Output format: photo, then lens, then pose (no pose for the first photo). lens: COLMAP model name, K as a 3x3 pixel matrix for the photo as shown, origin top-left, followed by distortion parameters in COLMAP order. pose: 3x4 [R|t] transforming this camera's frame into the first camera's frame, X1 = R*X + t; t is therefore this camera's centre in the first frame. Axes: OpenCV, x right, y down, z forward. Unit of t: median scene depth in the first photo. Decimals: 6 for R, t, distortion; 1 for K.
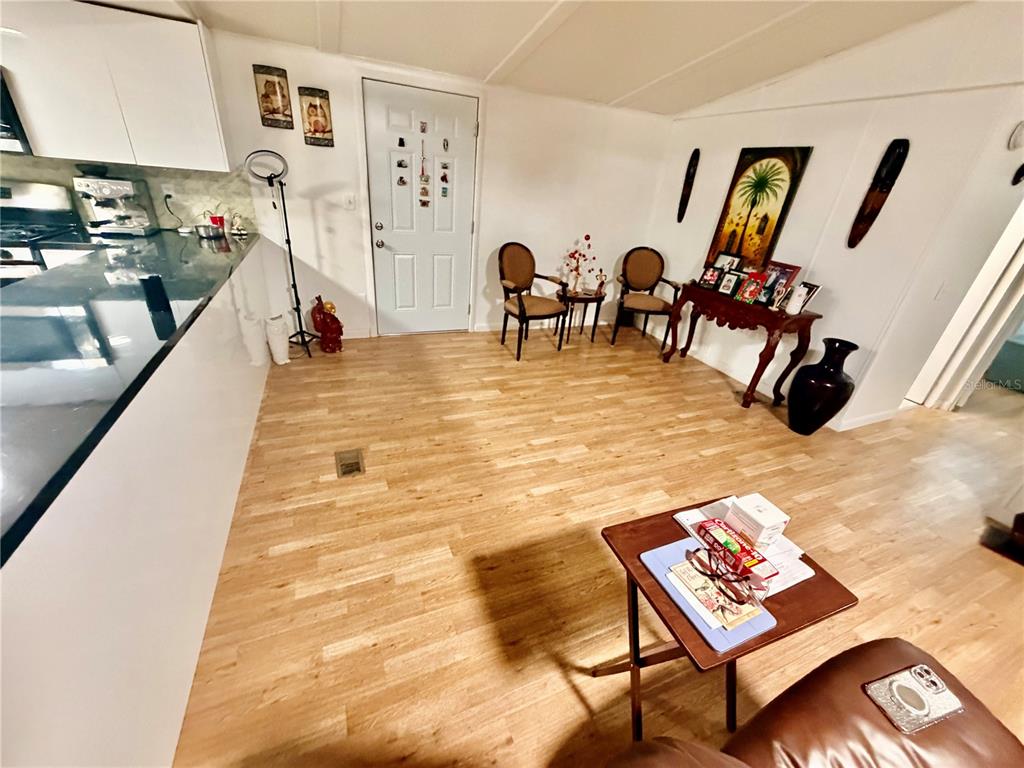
lens RADIAL K [[409.4, 0, 509.5], [0, 409.4, 384.2], [0, 0, 1]] dist [-0.000101, 0.000932]
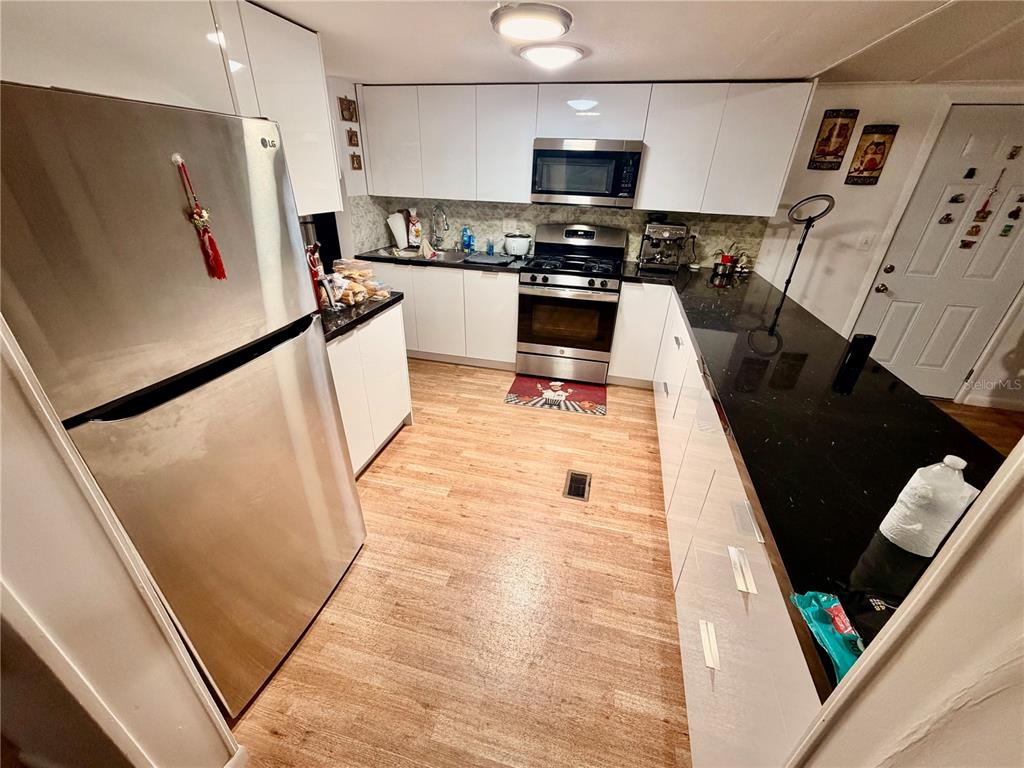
lens RADIAL K [[409.4, 0, 512.0], [0, 409.4, 384.5], [0, 0, 1]] dist [-0.000101, 0.000932]
pose [[0.801556, 0.216937, -0.557178, -0.482872], [-0.237985, 0.970618, 0.035546, 0.017929], [0.548518, 0.104108, 0.829632, -0.166639]]
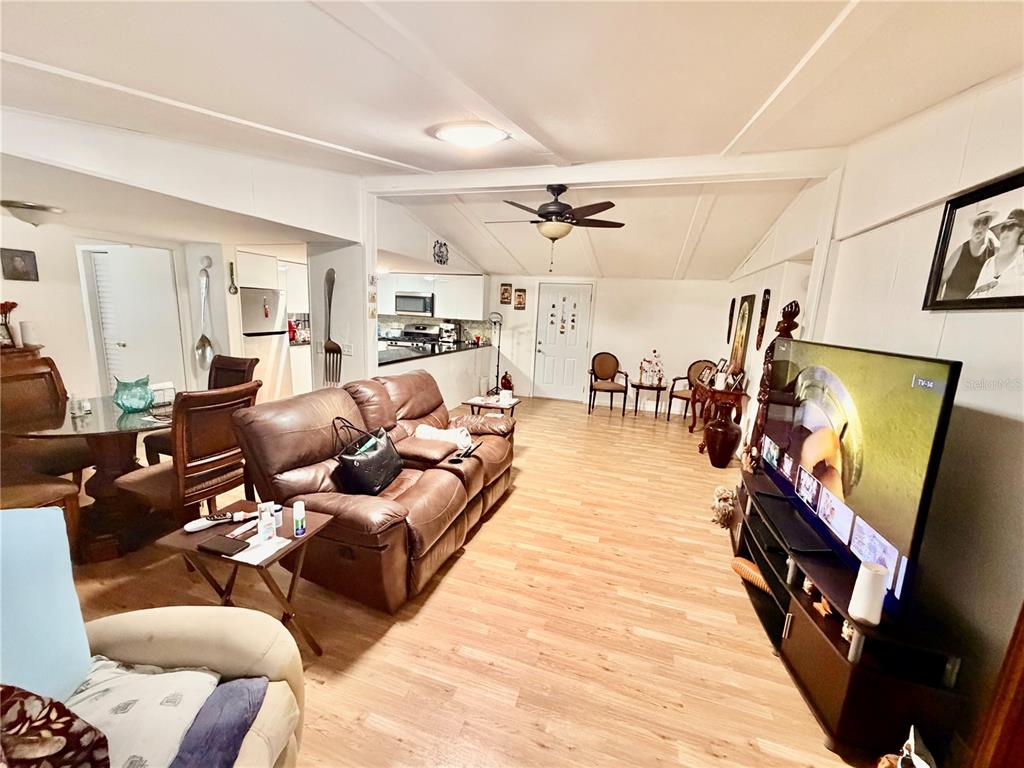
lens RADIAL K [[409.4, 0, 509.0], [0, 409.4, 384.1], [0, 0, 1]] dist [-0.000101, 0.000932]
pose [[0.757959, 0.065584, -0.648997, 1.046072], [-0.281104, 0.930648, -0.234254, 0.383439], [0.588624, 0.359990, 0.723829, -0.582133]]
